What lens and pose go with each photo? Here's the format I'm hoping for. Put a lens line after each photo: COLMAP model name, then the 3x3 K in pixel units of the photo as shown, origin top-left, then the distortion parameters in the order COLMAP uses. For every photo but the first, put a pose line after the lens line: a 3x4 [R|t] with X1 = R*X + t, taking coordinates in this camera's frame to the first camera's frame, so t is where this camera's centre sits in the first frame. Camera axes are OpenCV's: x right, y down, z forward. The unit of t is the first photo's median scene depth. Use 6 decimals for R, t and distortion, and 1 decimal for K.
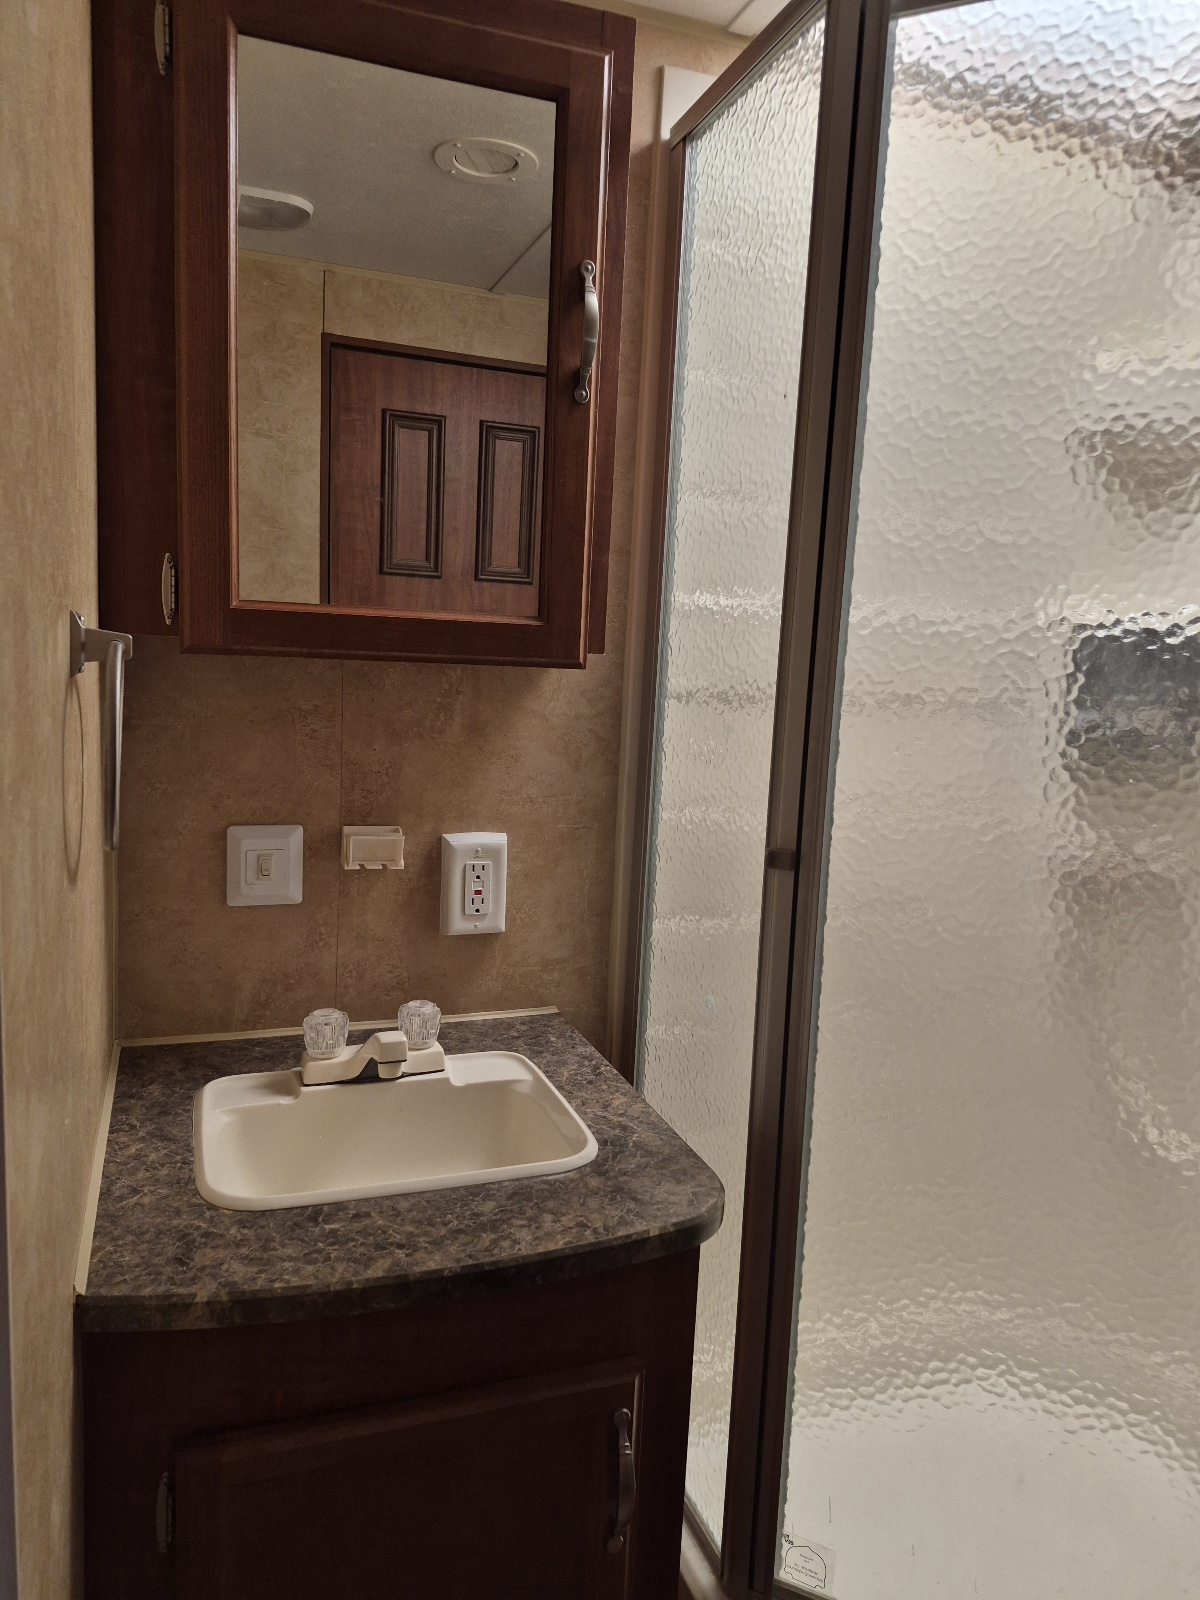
lens RADIAL K [[1103.2, 0, 604.0], [0, 1103.2, 782.2], [0, 0, 1]] dist [0.088395, -0.104465]
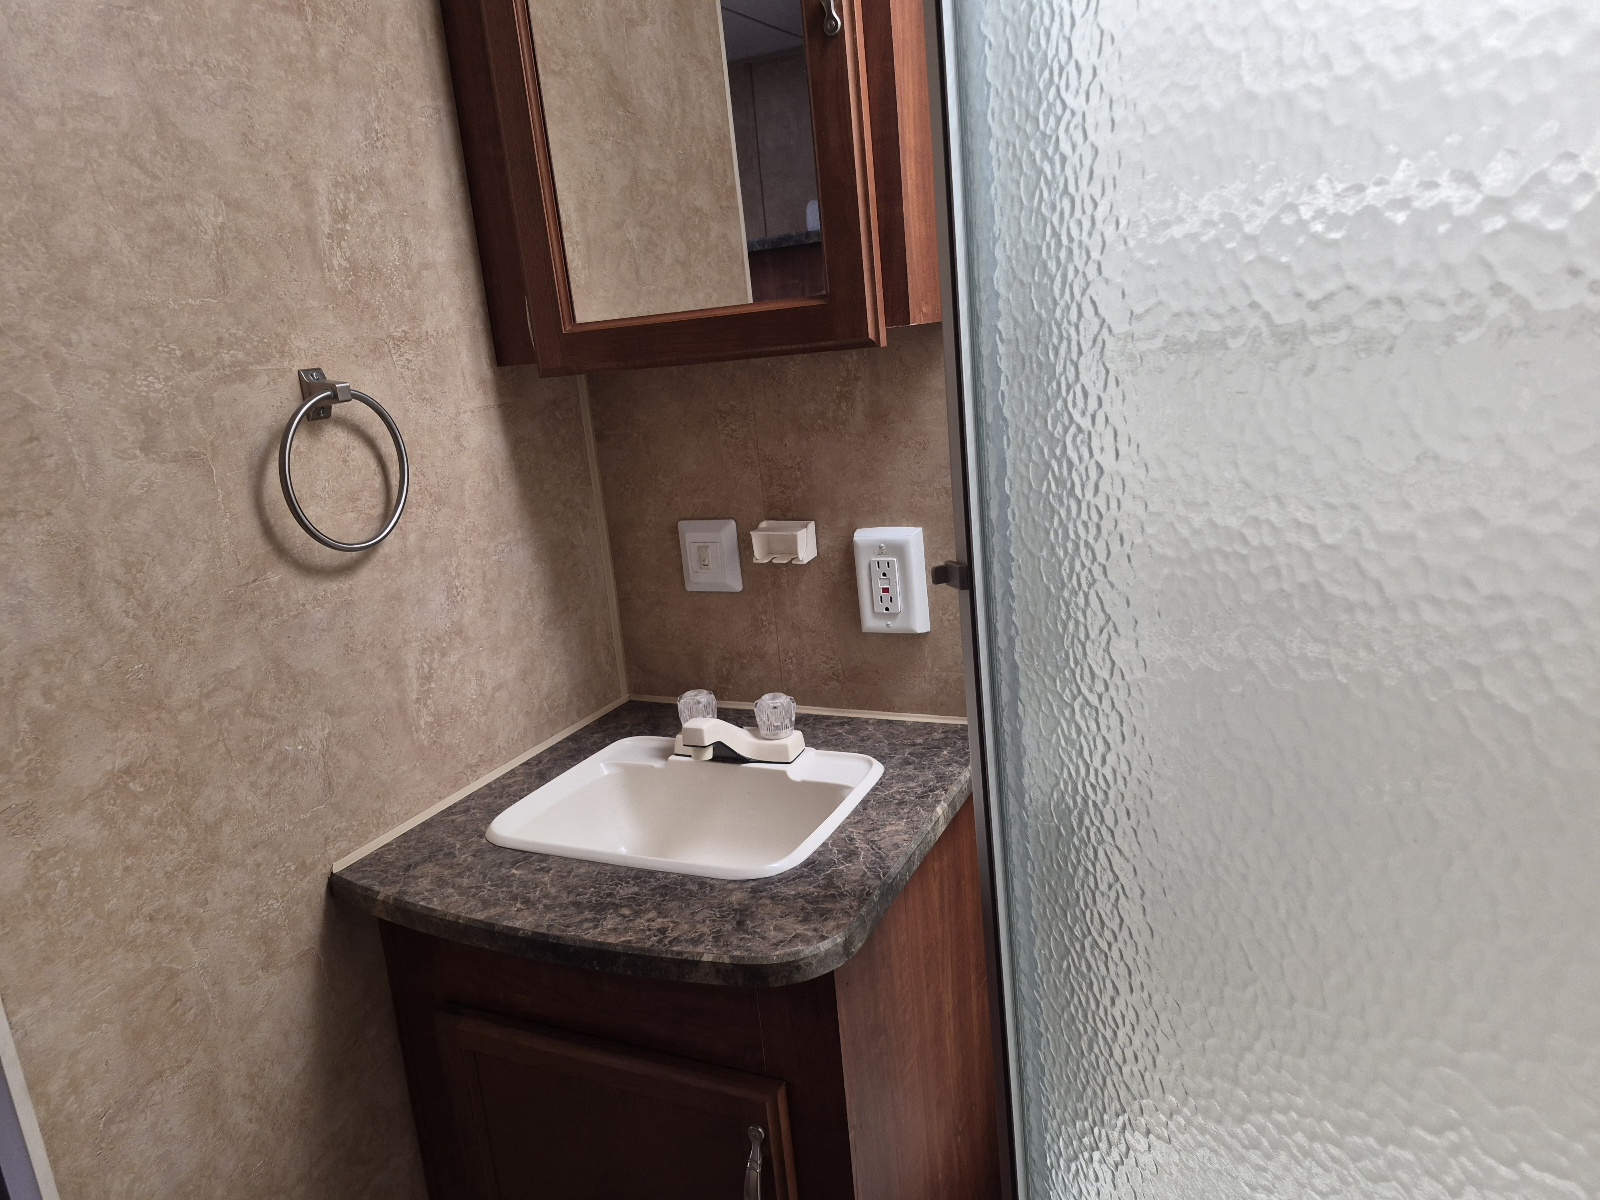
lens RADIAL K [[1117.2, 0, 806.2], [0, 1117.2, 594.6], [0, 0, 1]] dist [0.139255, -0.168448]
pose [[0.680483, 0.055124, -0.730687, 0.582306], [0.044400, 0.992232, 0.116205, -0.012386], [0.731417, -0.111518, 0.672750, 0.321840]]
